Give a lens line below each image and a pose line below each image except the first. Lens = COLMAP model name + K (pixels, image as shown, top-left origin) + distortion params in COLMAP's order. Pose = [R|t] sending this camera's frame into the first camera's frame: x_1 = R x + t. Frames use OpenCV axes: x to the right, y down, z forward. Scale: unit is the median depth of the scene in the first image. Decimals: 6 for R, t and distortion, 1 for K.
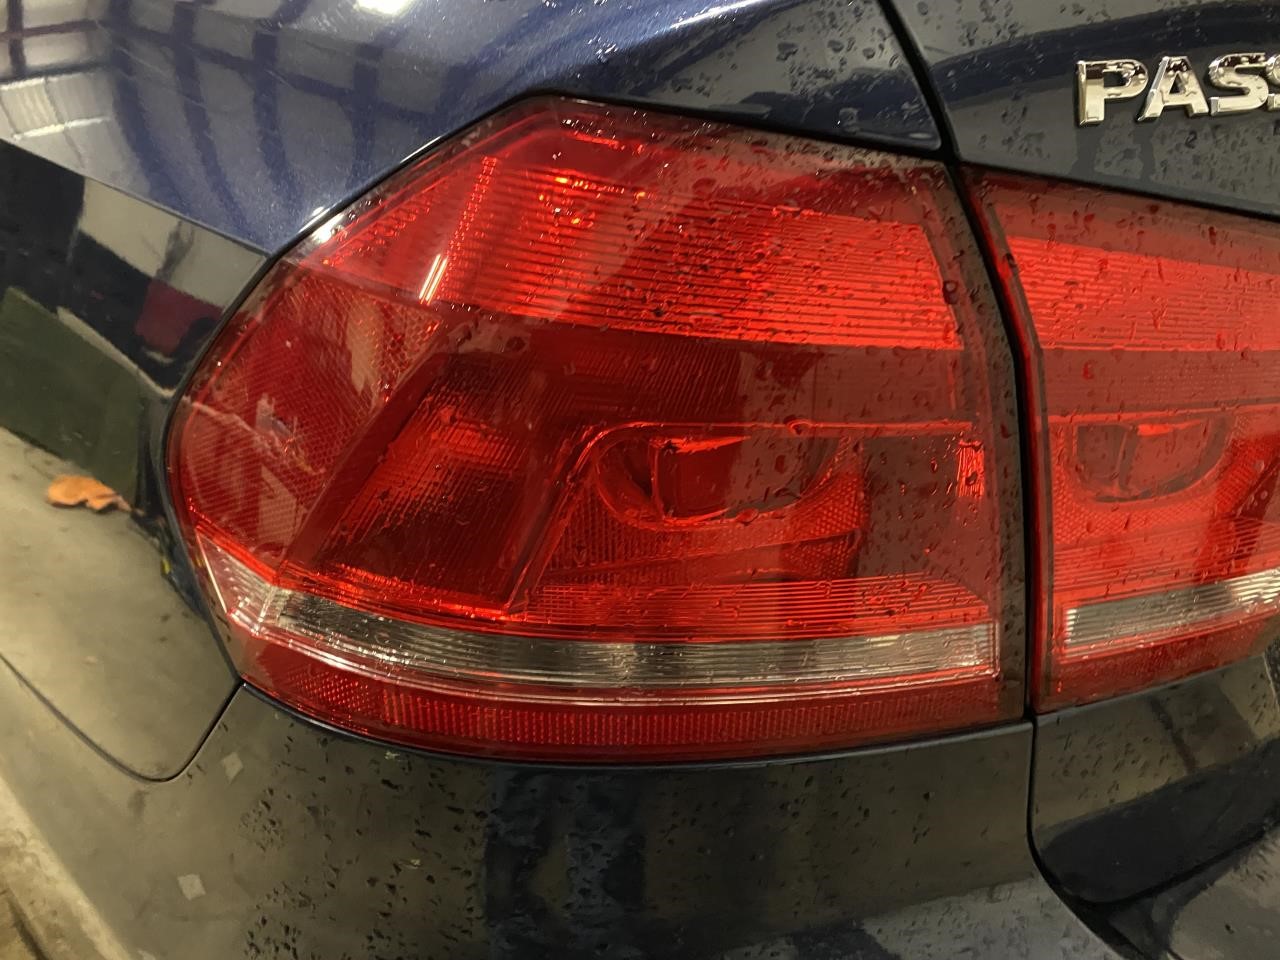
lens RADIAL K [[975.5, 0, 640.0], [0, 975.5, 480.0], [0, 0, 1]] dist [0.006259, -0.002699]
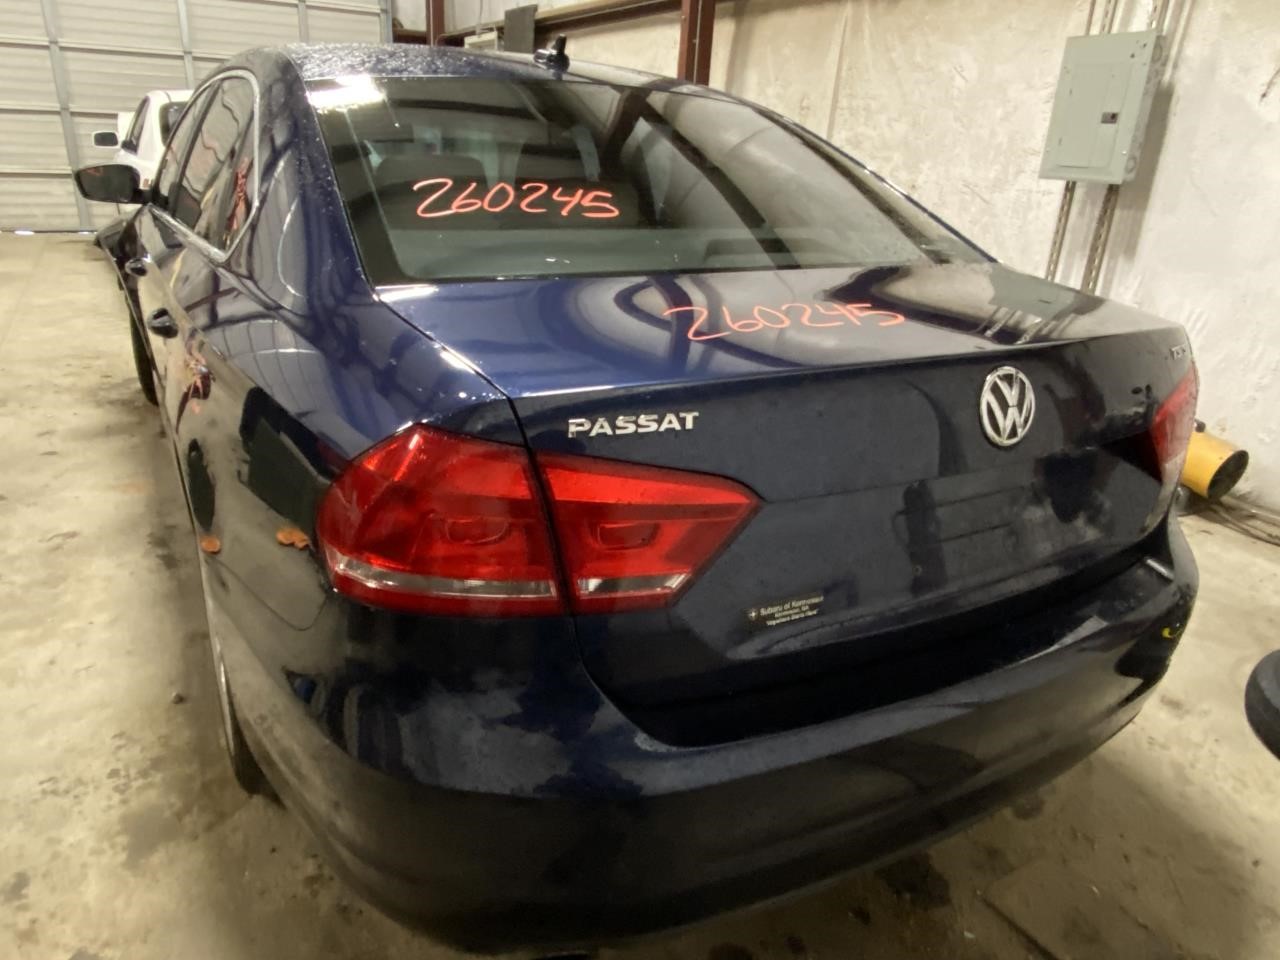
lens RADIAL K [[859.1, 0, 625.3], [0, 859.1, 474.4], [0, 0, 1]] dist [0.038927, -0.050281]
pose [[0.986319, 0.059101, -0.153889, 1.073011], [-0.073335, 0.993371, -0.088522, 0.023376], [0.147637, 0.098596, 0.984115, -1.885624]]
